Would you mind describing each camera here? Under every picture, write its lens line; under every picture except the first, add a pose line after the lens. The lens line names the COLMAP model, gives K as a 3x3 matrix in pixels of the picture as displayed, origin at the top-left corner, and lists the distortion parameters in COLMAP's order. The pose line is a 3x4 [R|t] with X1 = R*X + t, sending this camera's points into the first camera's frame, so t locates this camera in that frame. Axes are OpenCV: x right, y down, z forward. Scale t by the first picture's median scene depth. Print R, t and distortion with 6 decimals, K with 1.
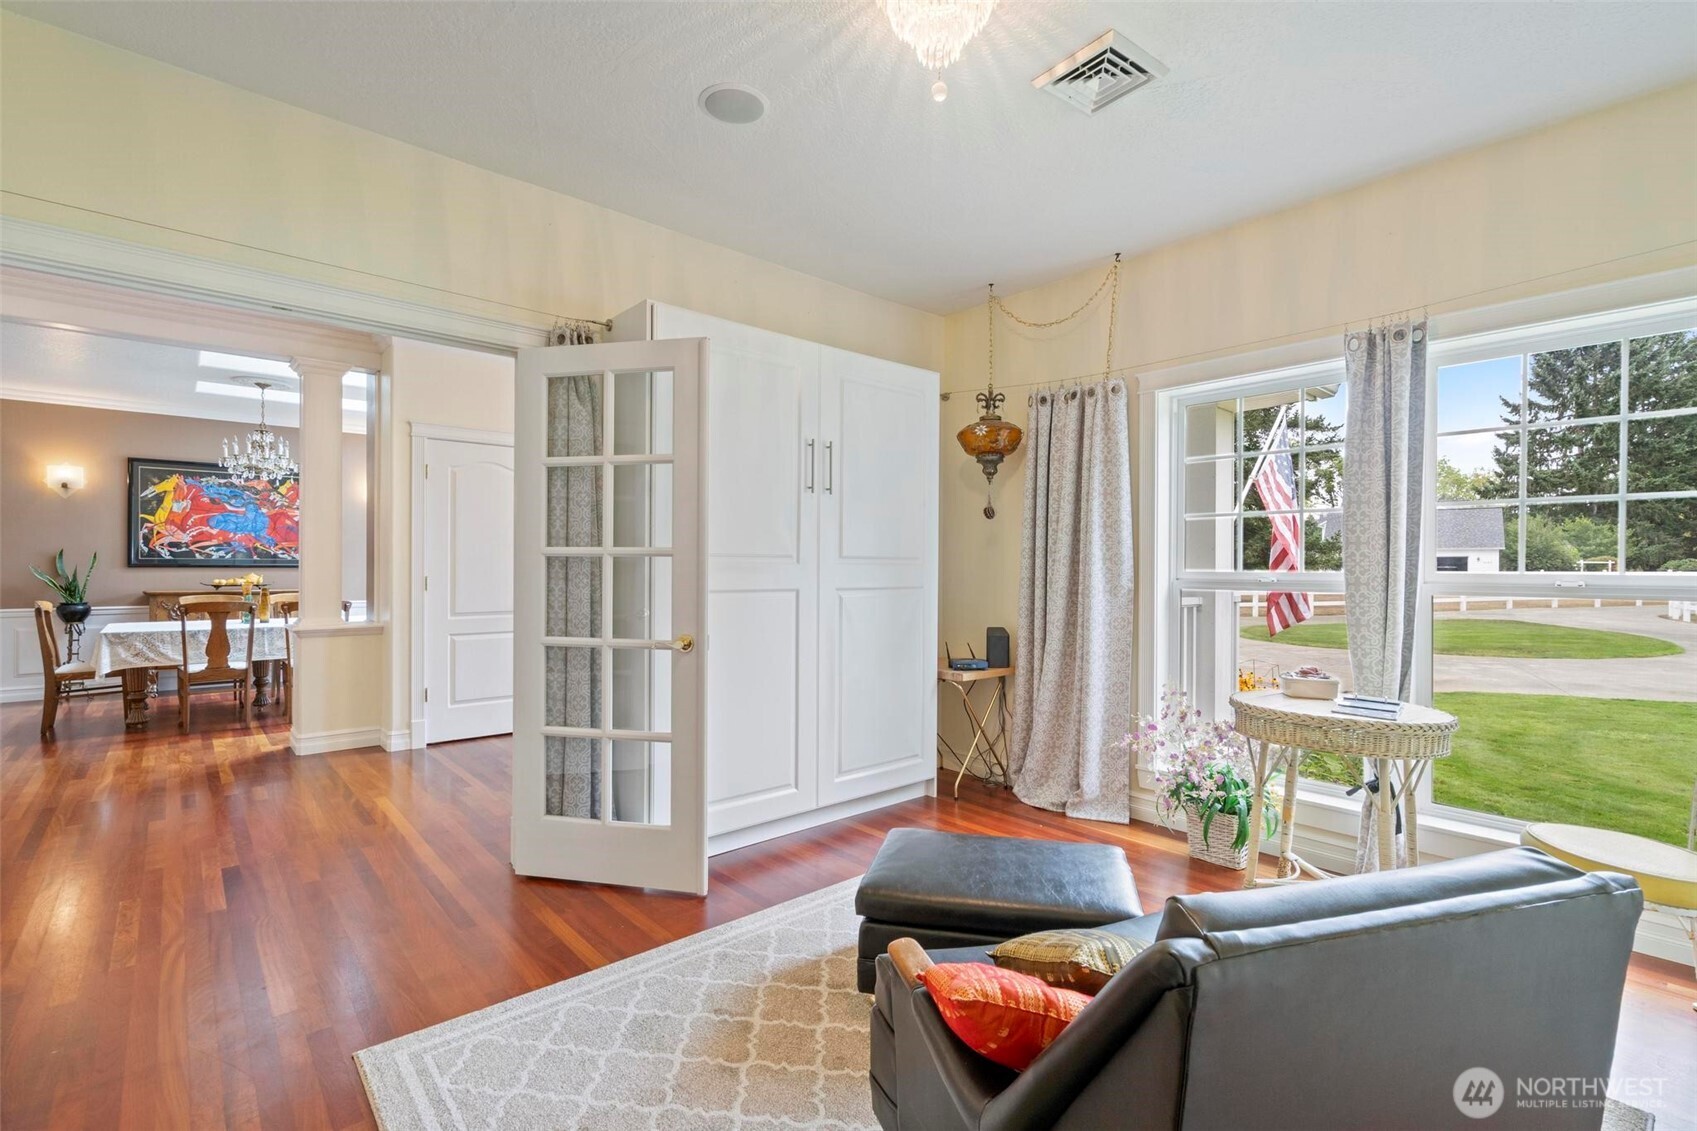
lens RADIAL K [[779.8, 0, 849.8], [0, 779.8, 570.2], [0, 0, 1]] dist [-0.007733, 0.000903]
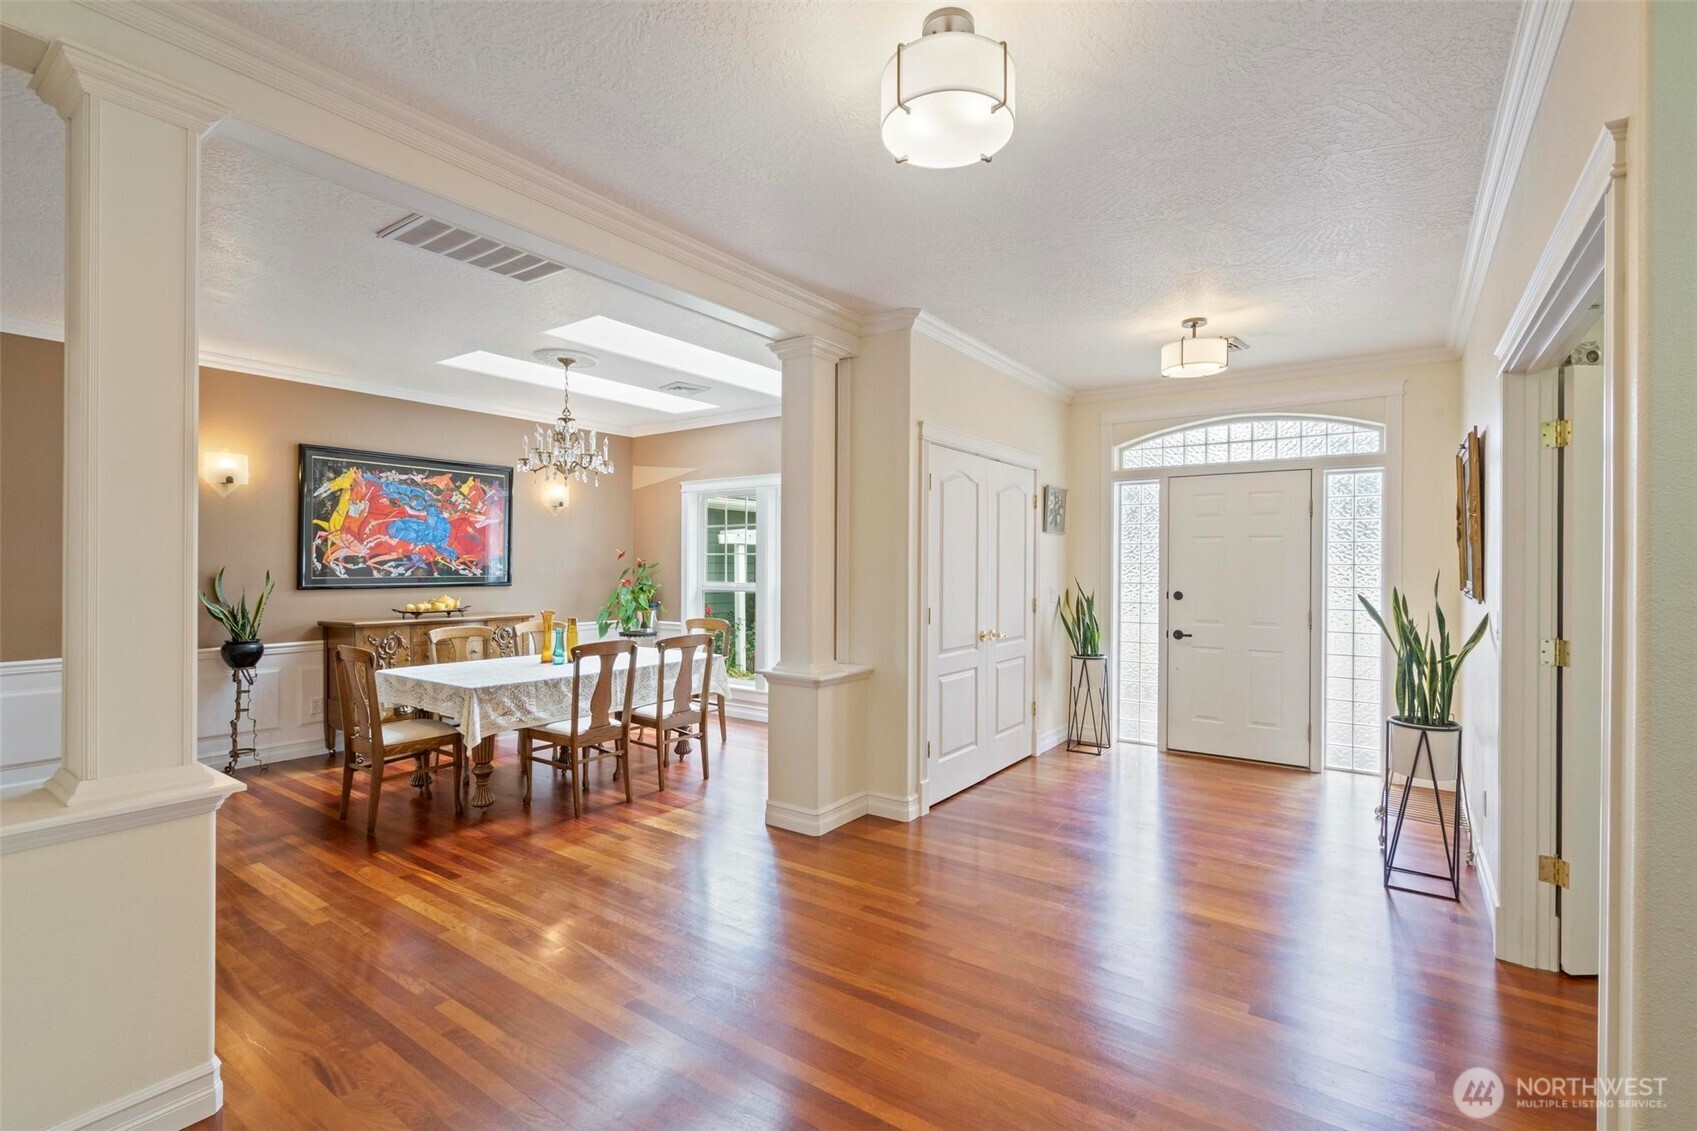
lens RADIAL K [[779.8, 0, 857.1], [0, 779.8, 565.3], [0, 0, 1]] dist [-0.007733, 0.000903]
pose [[0.974411, -0.001806, 0.224767, -0.559977], [0.002802, 0.999988, -0.004111, -0.022646], [-0.224757, 0.004635, 0.974404, 0.141875]]
